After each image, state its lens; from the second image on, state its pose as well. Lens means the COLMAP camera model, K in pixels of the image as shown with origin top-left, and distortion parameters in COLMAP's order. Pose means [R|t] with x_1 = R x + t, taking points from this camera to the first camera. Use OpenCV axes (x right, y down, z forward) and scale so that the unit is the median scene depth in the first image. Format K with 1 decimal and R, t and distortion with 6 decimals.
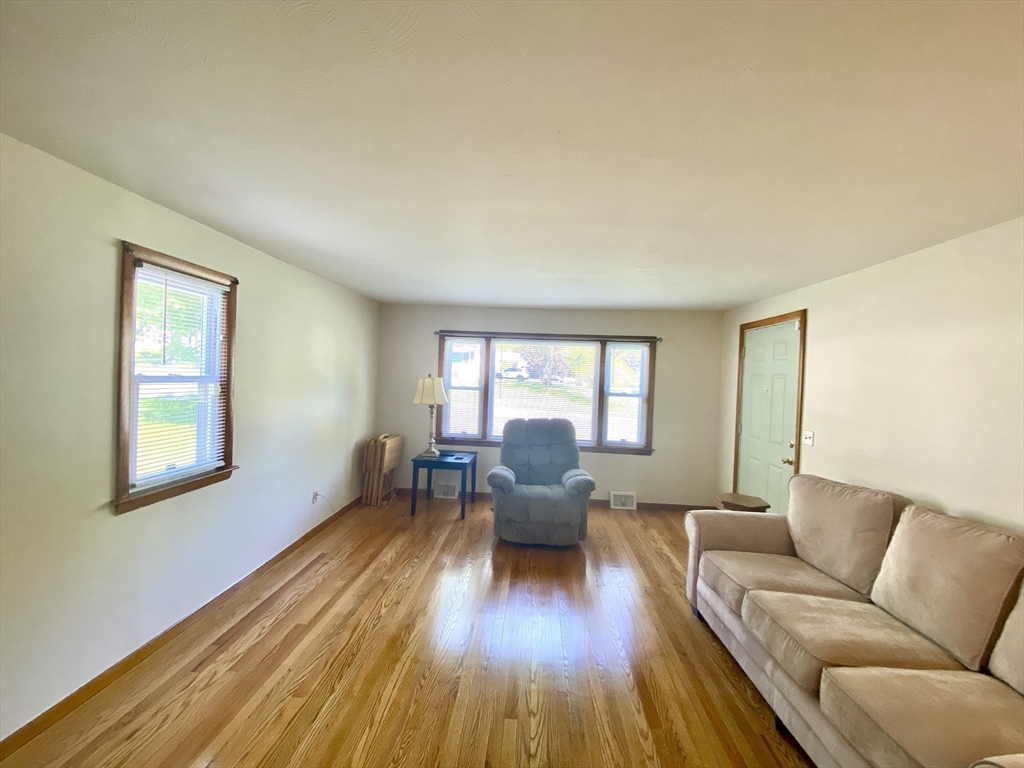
lens RADIAL K [[416.0, 0, 505.0], [0, 416.0, 378.1], [0, 0, 1]] dist [-0.003137, -0.007476]
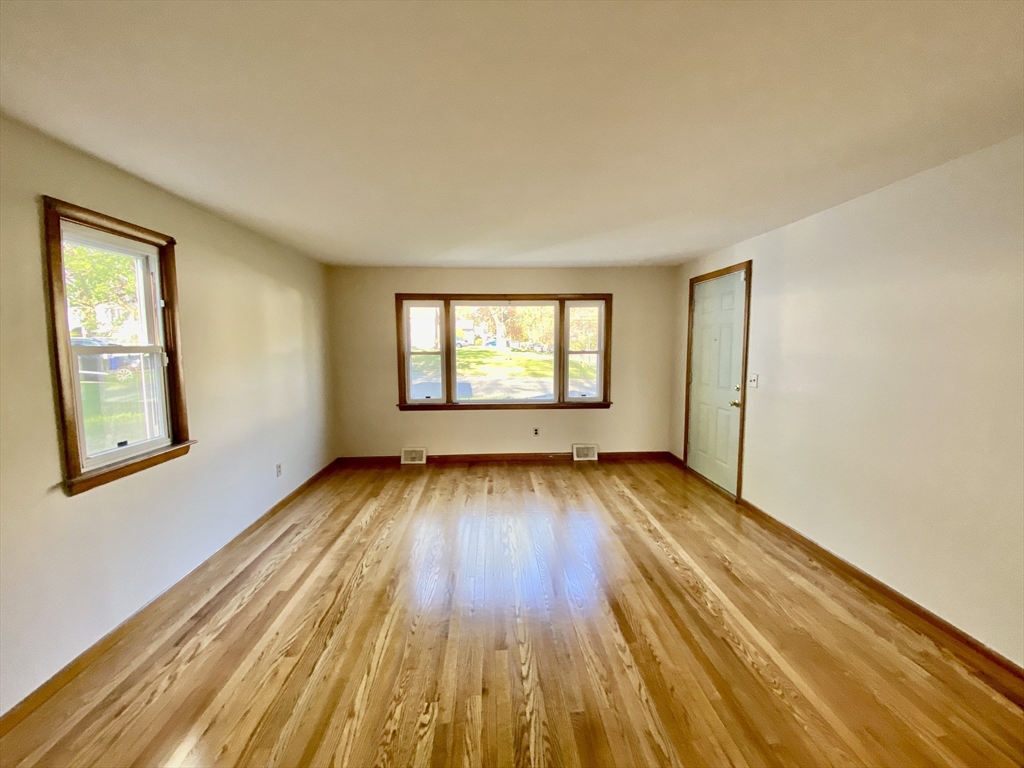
lens RADIAL K [[416.0, 0, 504.9], [0, 416.0, 379.9], [0, 0, 1]] dist [-0.003137, -0.007476]
pose [[0.992685, -0.053349, 0.108304, -0.038326], [0.044312, 0.995463, 0.084201, 0.025775], [-0.112304, -0.078786, 0.990546, -0.007002]]
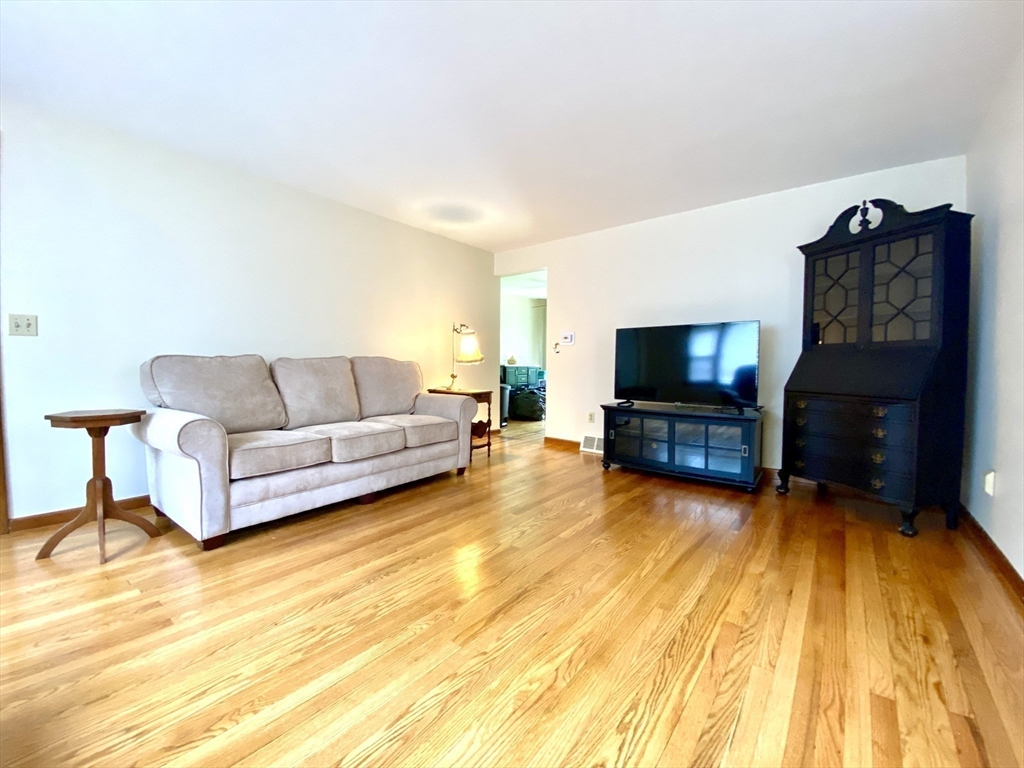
lens RADIAL K [[416.0, 0, 507.5], [0, 416.0, 393.2], [0, 0, 1]] dist [-0.003137, -0.007476]
pose [[-0.823300, -0.077582, 0.562280, -0.394420], [-0.028500, 0.995016, 0.095559, 0.196879], [-0.566891, 0.062648, -0.821407, 1.315691]]
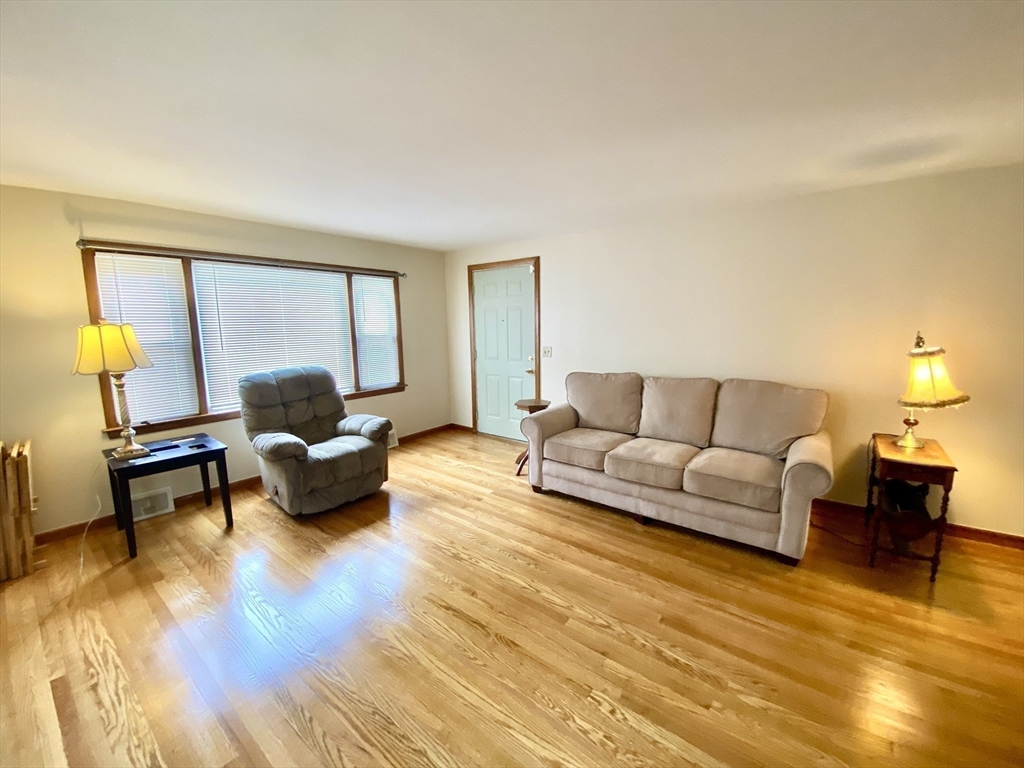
lens RADIAL K [[416.0, 0, 511.3], [0, 416.0, 378.3], [0, 0, 1]] dist [-0.003137, -0.007476]
pose [[0.562365, -0.151374, 0.812916, -0.590516], [0.035829, 0.986638, 0.158937, 0.005460], [-0.826113, -0.060254, 0.560274, 0.370790]]
